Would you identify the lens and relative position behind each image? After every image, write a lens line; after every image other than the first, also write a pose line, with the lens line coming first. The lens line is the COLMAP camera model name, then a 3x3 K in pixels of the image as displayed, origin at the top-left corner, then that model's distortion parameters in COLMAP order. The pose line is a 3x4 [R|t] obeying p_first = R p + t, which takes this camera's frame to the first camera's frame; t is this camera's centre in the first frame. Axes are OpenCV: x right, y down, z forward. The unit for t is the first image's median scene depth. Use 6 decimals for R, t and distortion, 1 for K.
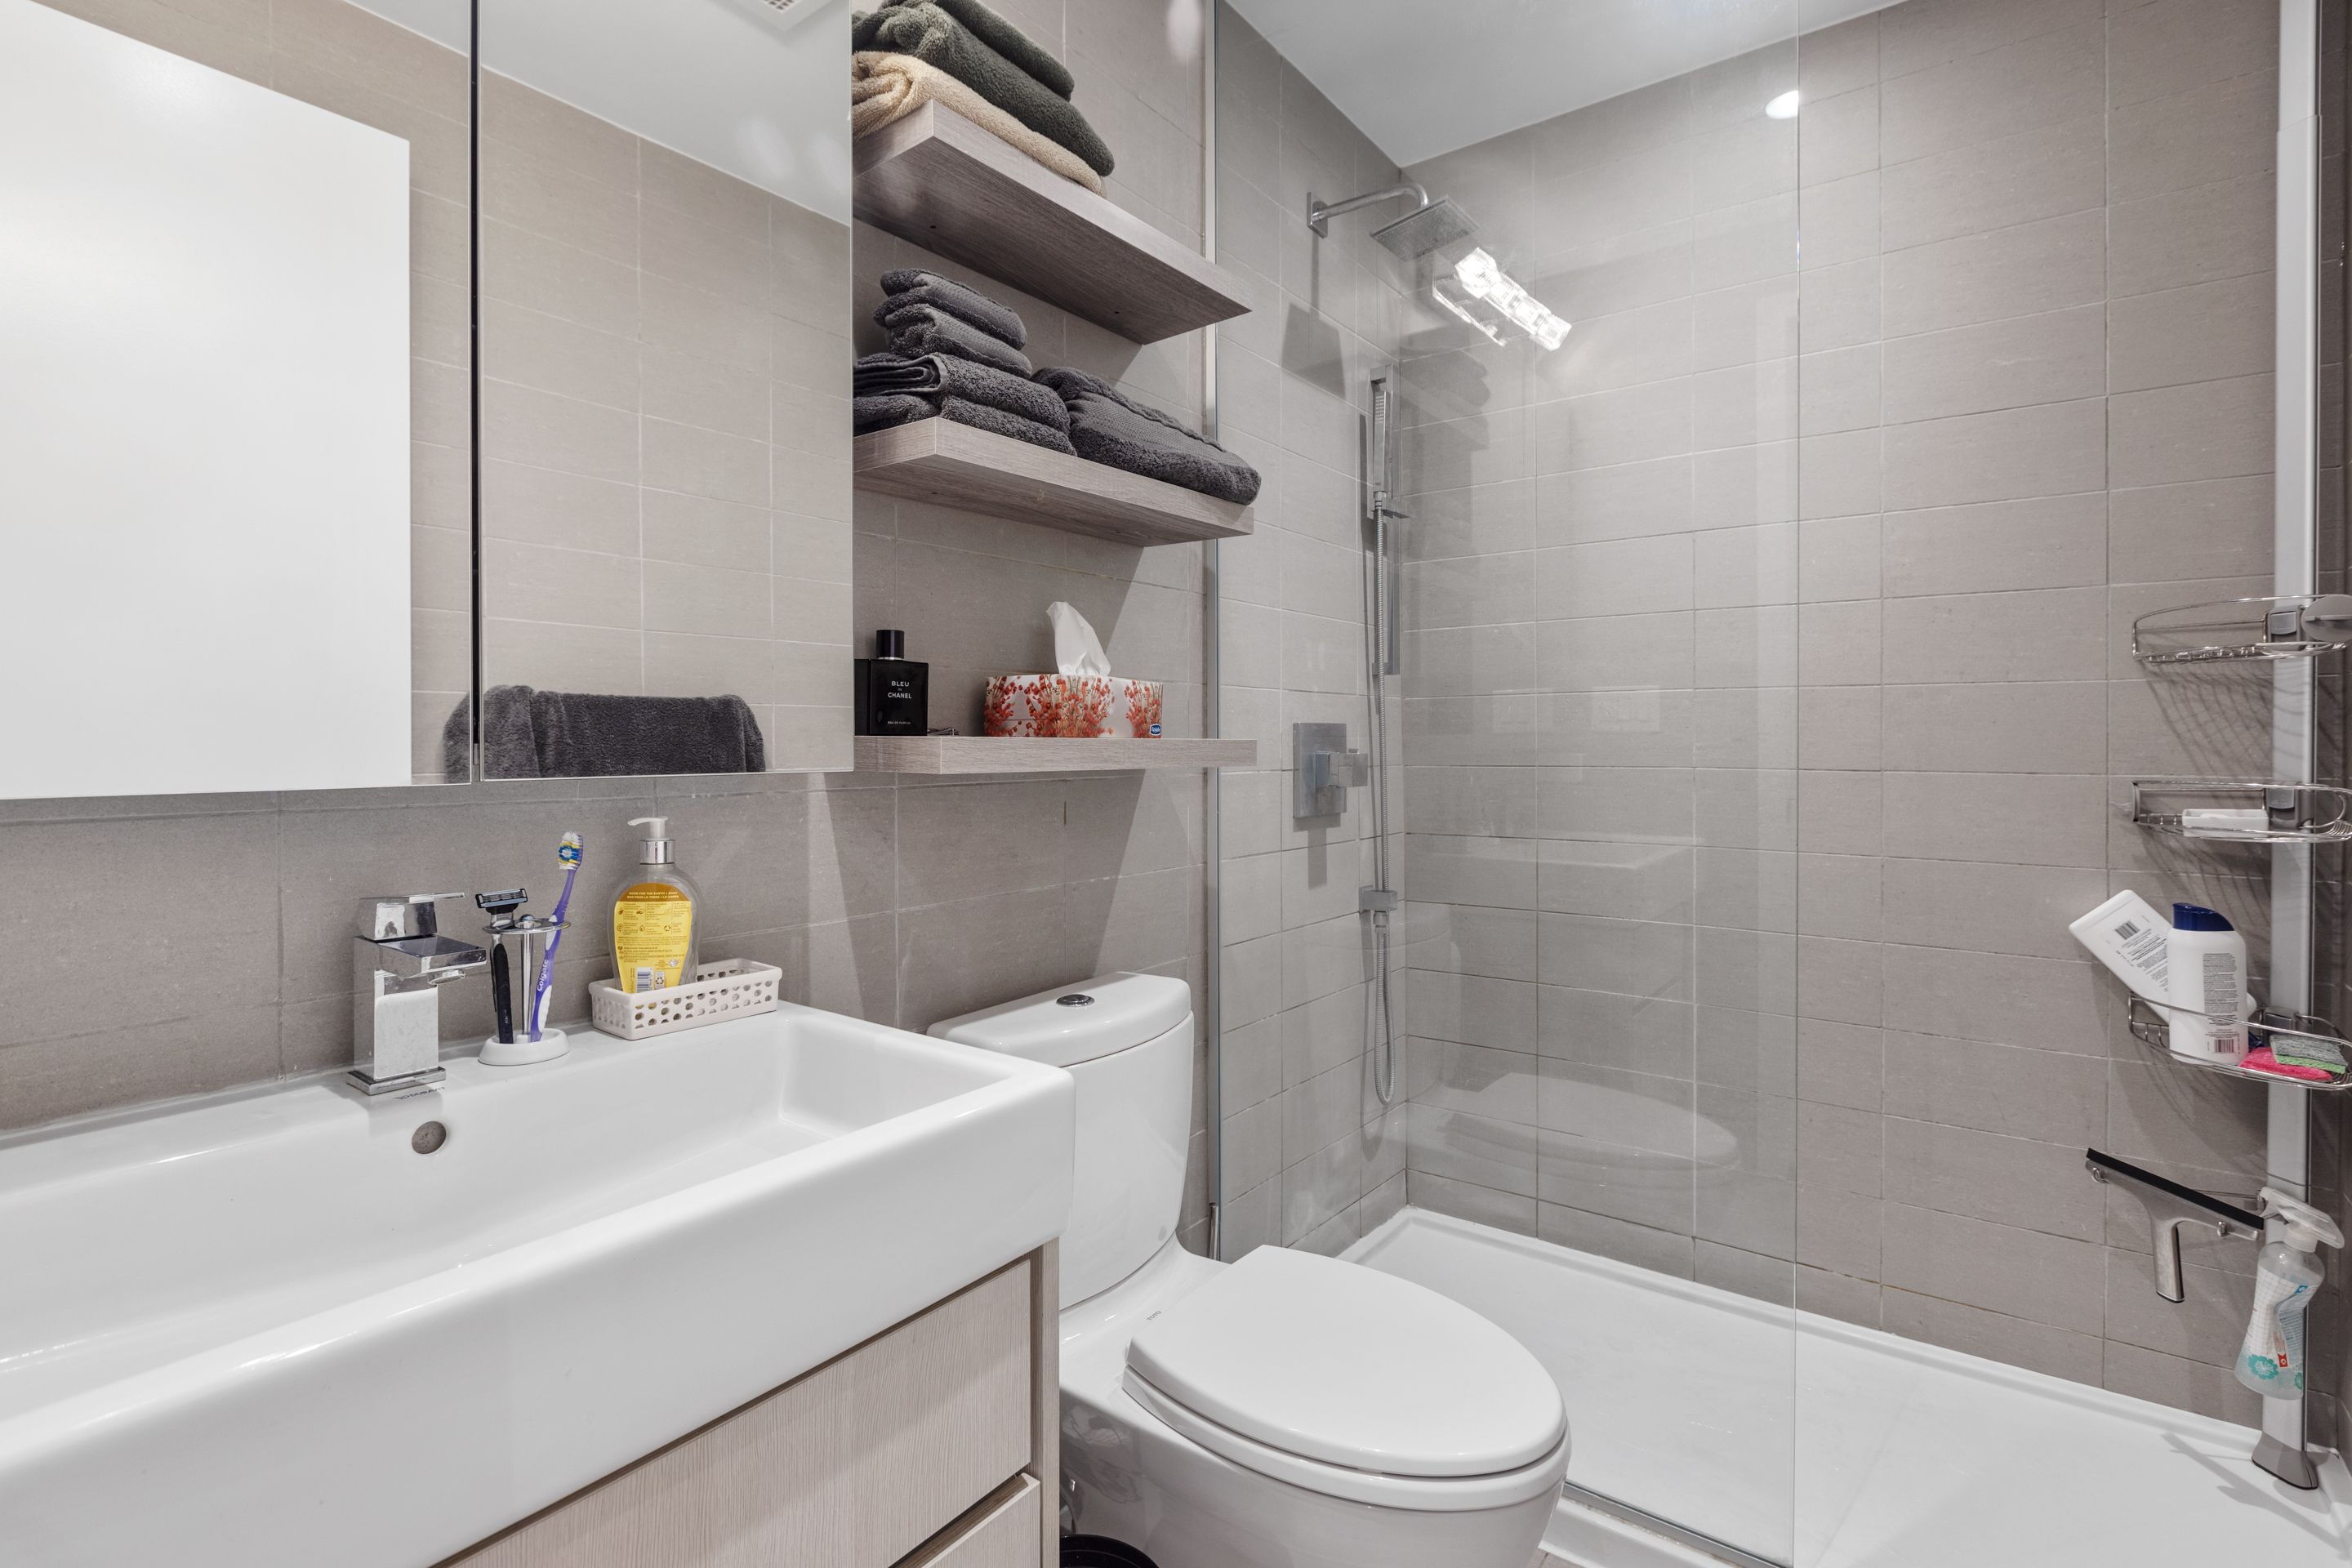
lens RADIAL K [[1132.8, 0, 1175.8], [0, 1132.8, 745.7], [0, 0, 1]] dist [0.000432, 0.000435]
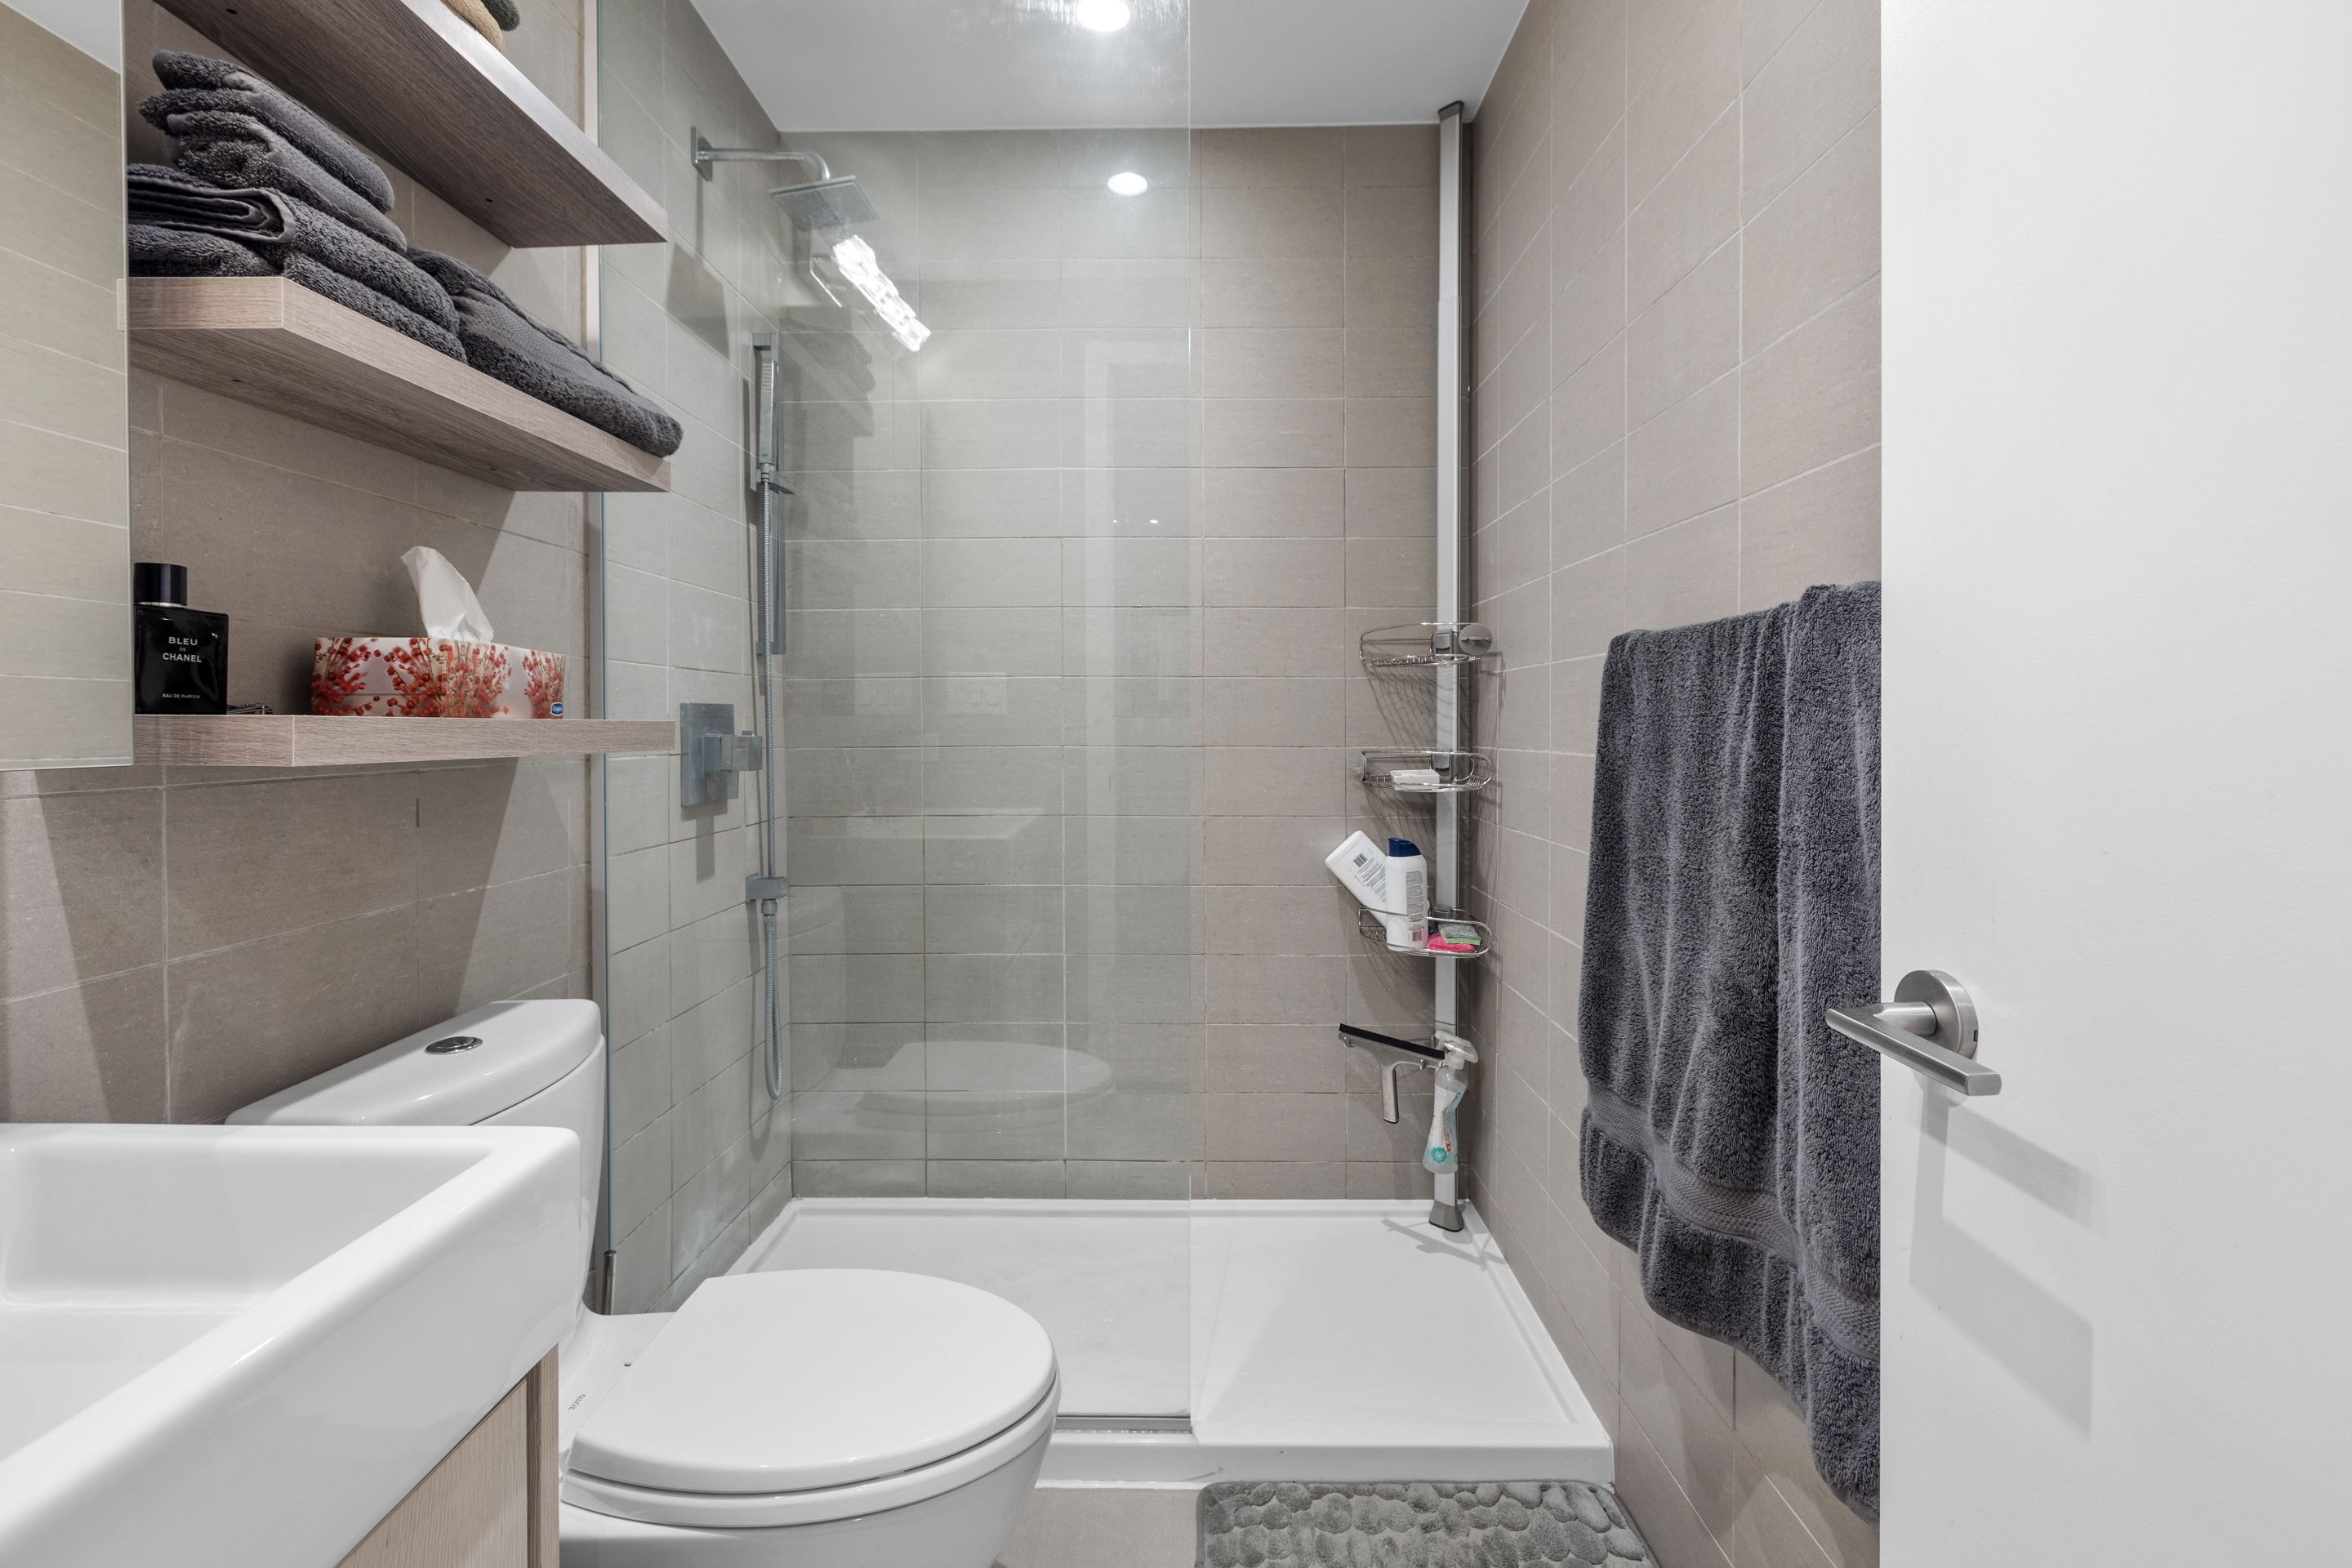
lens RADIAL K [[1088.8, 0, 1175.2], [0, 1088.8, 730.4], [0, 0, 1]] dist [0.008683, -0.000994]
pose [[0.809293, -0.004598, 0.587387, -0.121333], [0.003416, 0.999989, 0.003121, 0.000957], [-0.587395, -0.000520, 0.809300, 0.067705]]
